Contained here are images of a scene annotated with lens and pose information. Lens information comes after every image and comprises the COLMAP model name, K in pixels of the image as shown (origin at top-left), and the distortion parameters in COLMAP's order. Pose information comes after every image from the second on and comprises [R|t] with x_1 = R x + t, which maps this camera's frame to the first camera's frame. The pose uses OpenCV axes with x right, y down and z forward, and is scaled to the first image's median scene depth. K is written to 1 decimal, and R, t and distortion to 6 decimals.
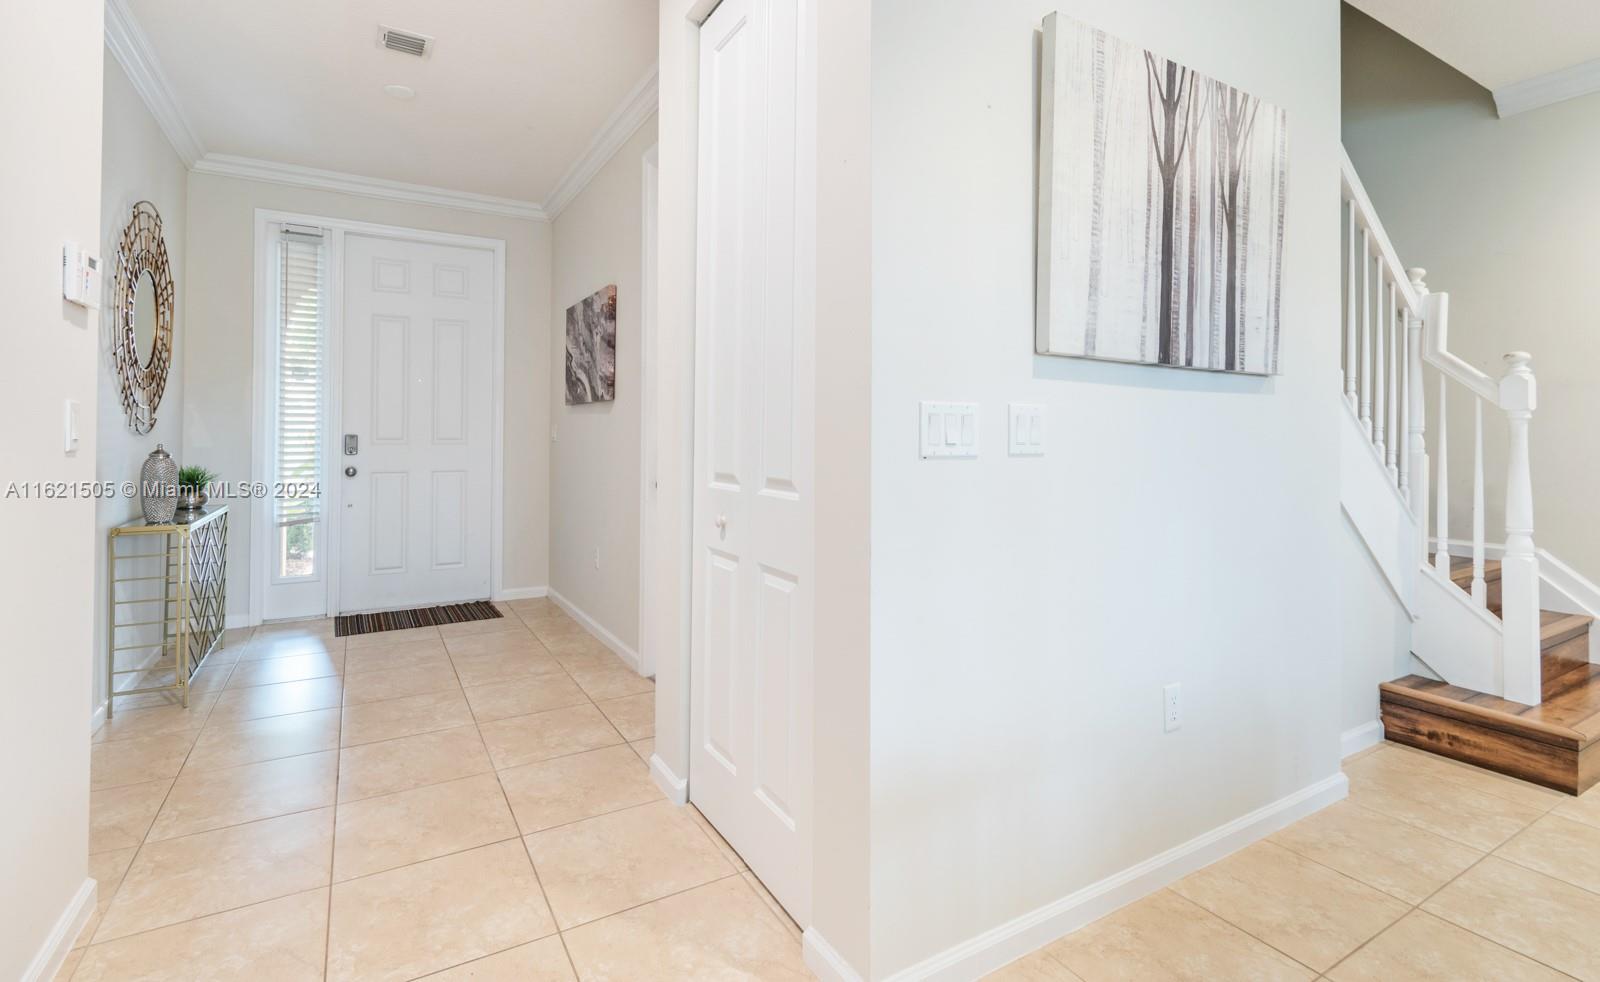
lens RADIAL K [[721.4, 0, 772.2], [0, 721.4, 420.2], [0, 0, 1]] dist [0.022158, -0.015228]
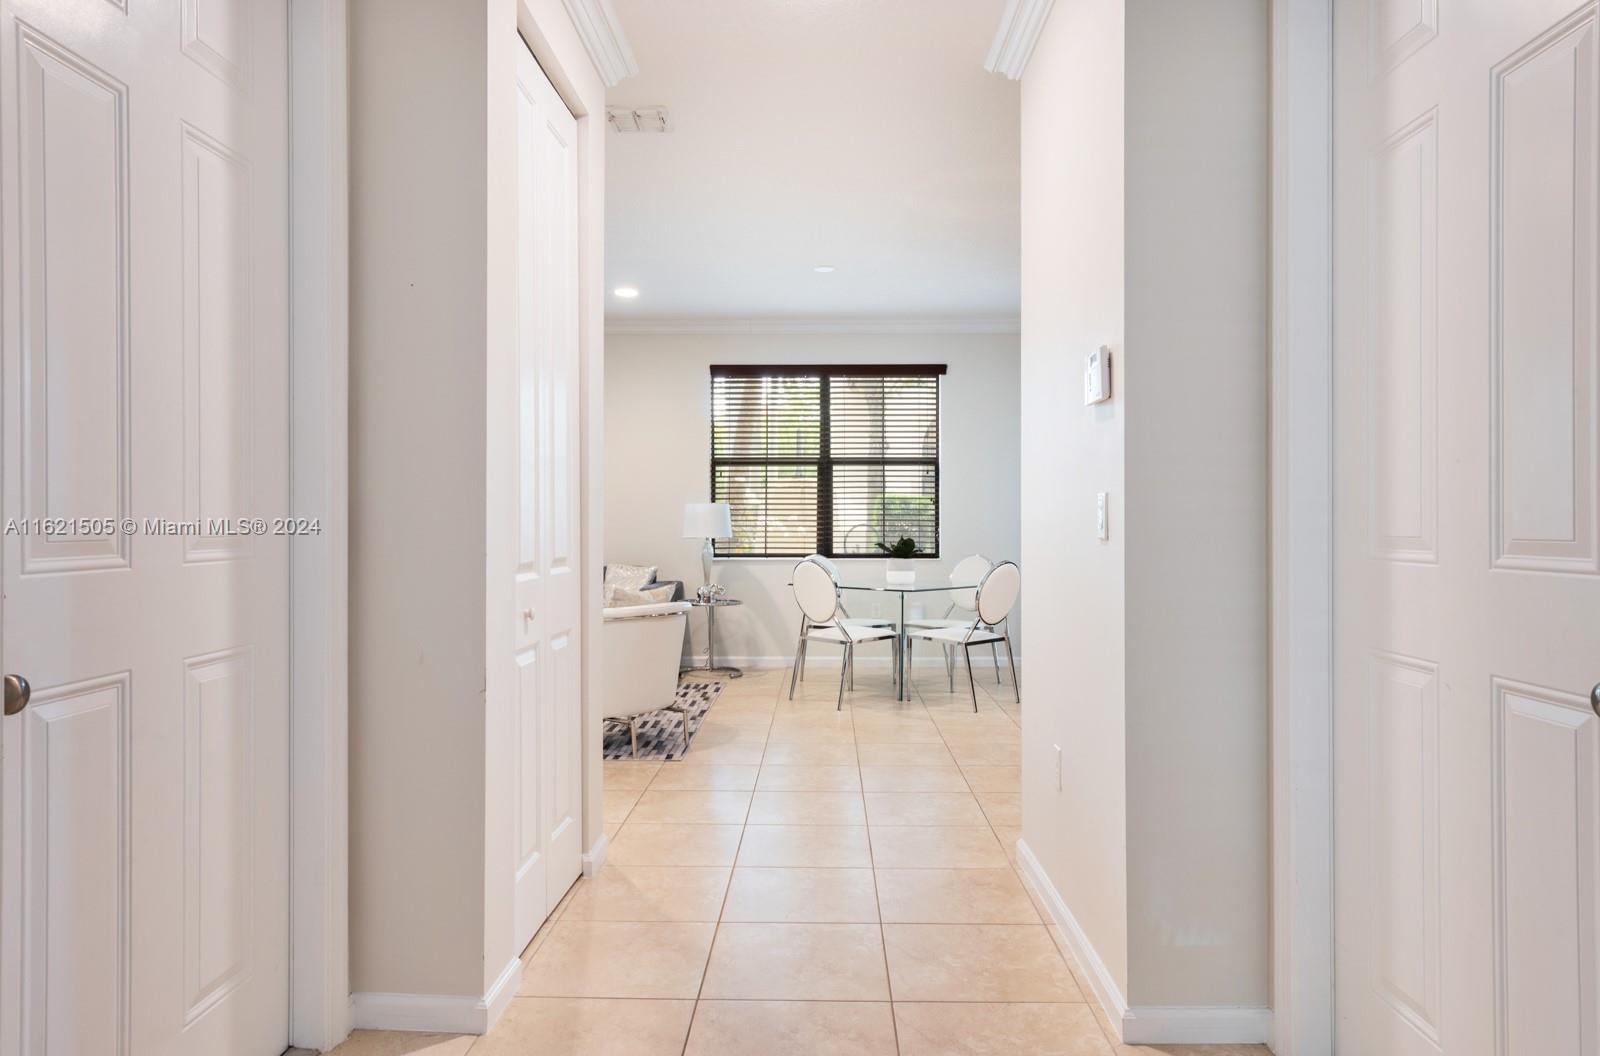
lens RADIAL K [[1006.1, 0, 800.0], [0, 1006.1, 528.0], [0, 0, 1]] dist [-0.000159, -0.000013]
pose [[-0.857106, -0.009572, 0.515051, -1.024249], [-0.020314, 0.999678, -0.015226, 0.042956], [-0.514740, -0.023513, -0.857024, 1.918863]]
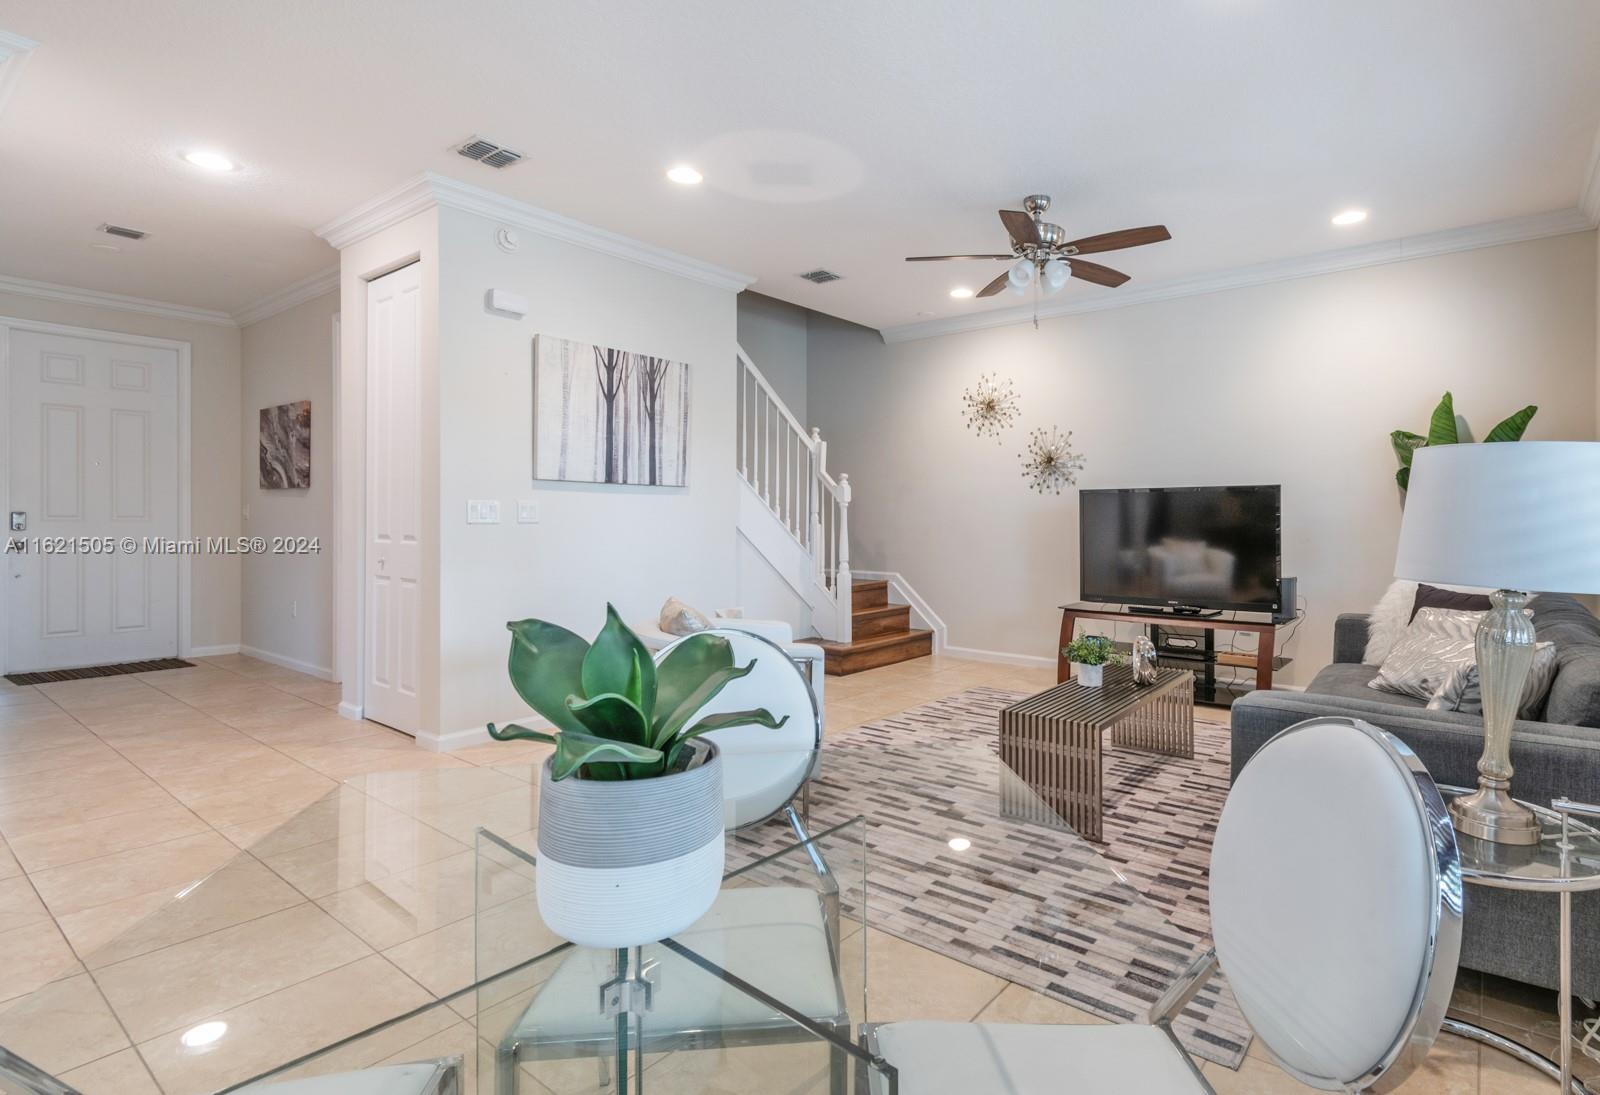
lens RADIAL K [[779.5, 0, 876.7], [0, 779.5, 518.5], [0, 0, 1]] dist [0.012669, -0.000653]
pose [[0.915137, -0.000829, 0.403143, 0.286935], [-0.010130, 0.999635, 0.025049, -0.031369], [-0.403017, -0.027007, 0.914794, -1.376643]]
